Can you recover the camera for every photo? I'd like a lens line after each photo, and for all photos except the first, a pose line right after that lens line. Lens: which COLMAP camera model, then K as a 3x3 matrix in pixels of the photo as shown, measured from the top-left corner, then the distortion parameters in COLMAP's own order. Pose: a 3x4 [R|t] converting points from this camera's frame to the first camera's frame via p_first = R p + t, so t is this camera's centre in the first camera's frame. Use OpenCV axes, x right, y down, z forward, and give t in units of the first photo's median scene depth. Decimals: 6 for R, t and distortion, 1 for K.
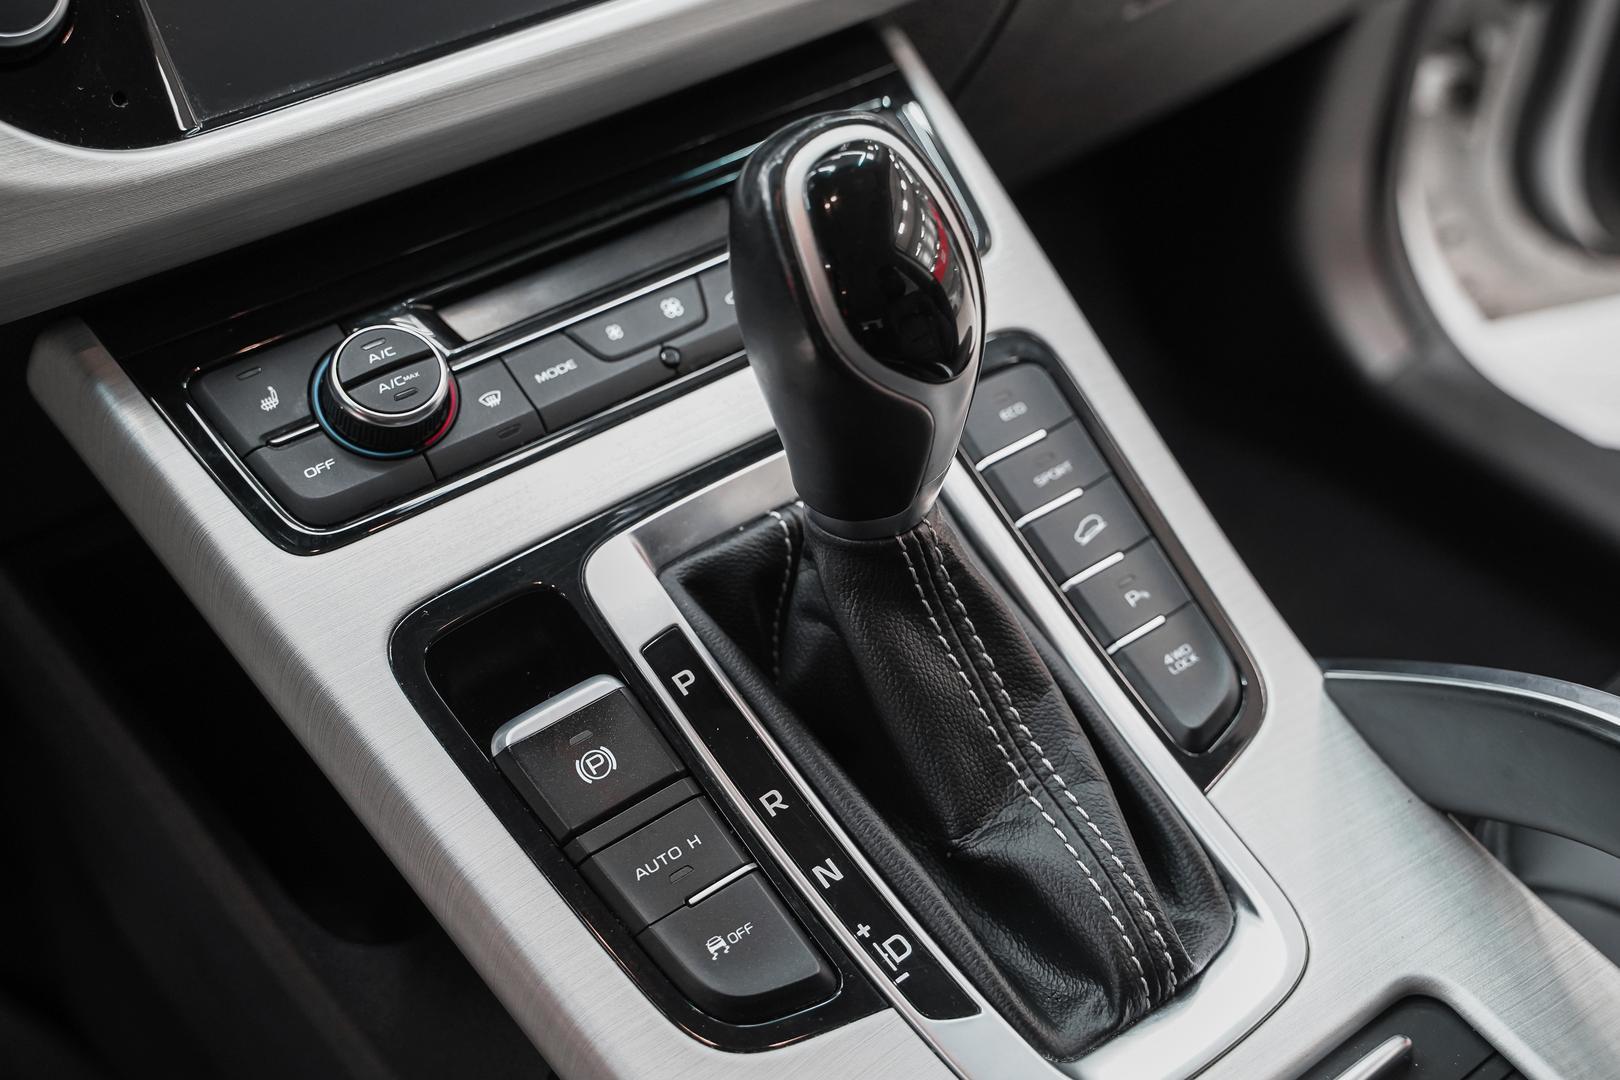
lens RADIAL K [[1696.5, 0, 733.5], [0, 1696.5, 599.0], [0, 0, 1]] dist [-0.003022, -0.002005]
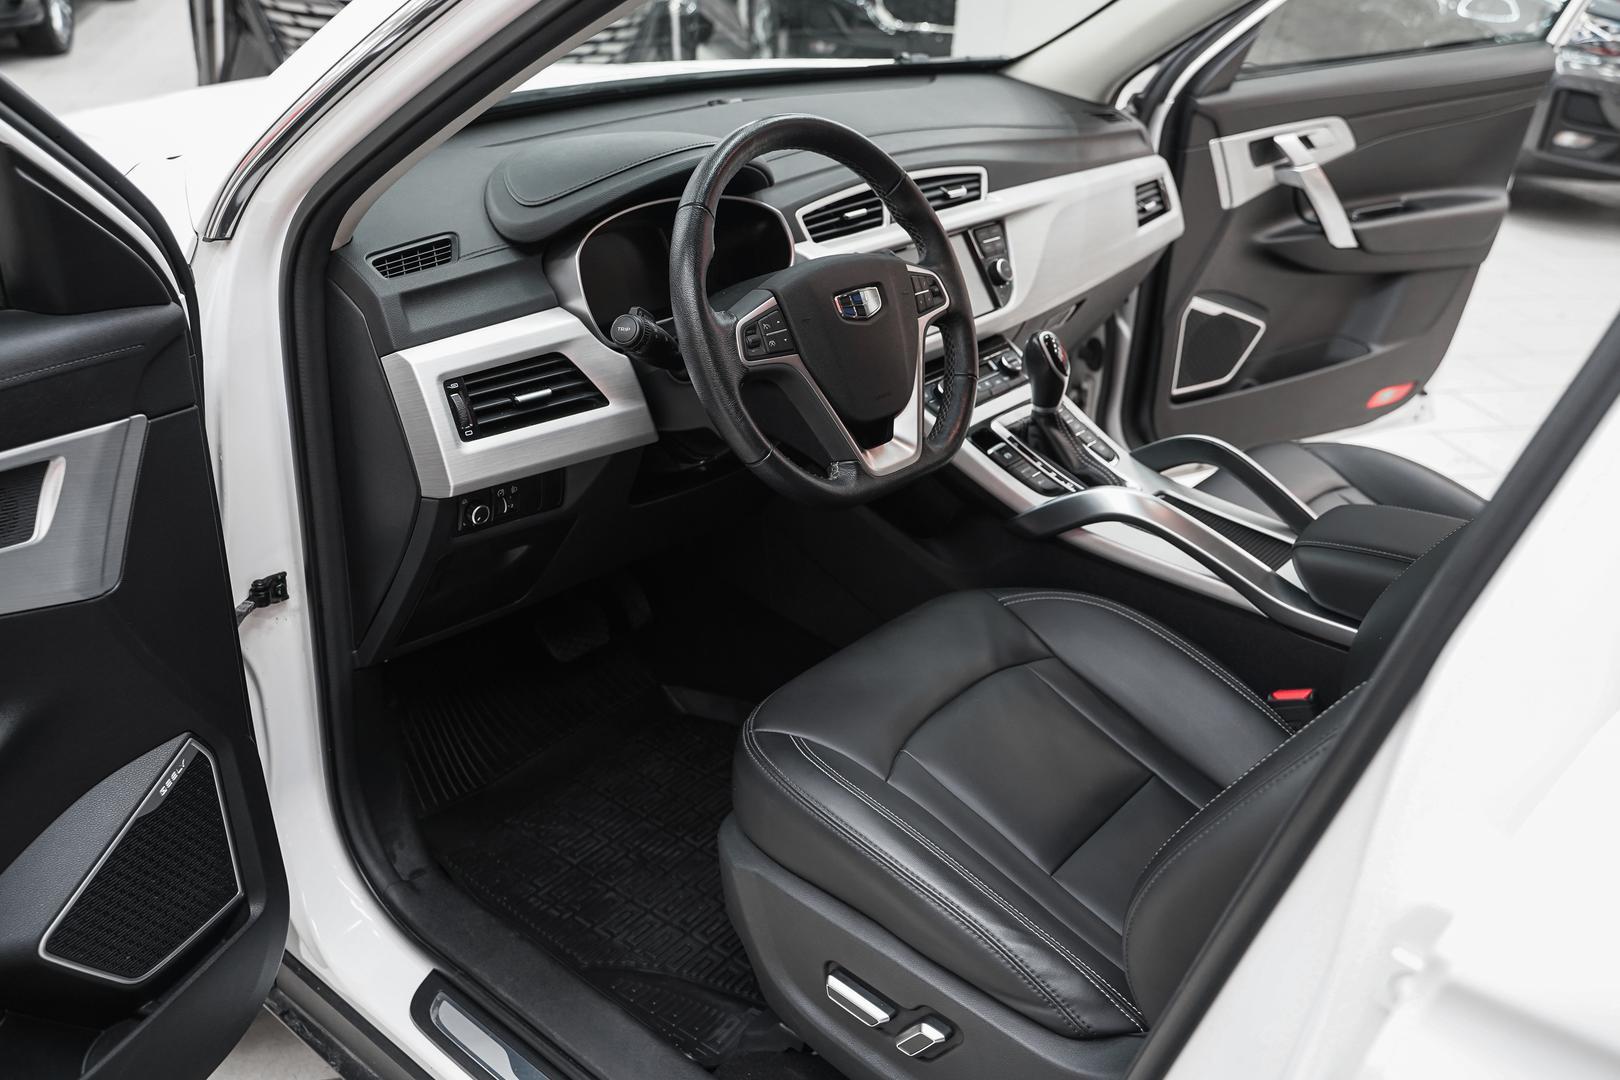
lens RADIAL K [[1279.0, 0, 810.0], [0, 1279.0, 540.0], [0, 0, 1]] dist [-0.008389, -0.001804]
pose [[0.968241, -0.051725, 0.244610, -1.549952], [0.115874, 0.959785, -0.255709, 1.211206], [-0.221547, 0.275932, 0.935296, -2.294877]]
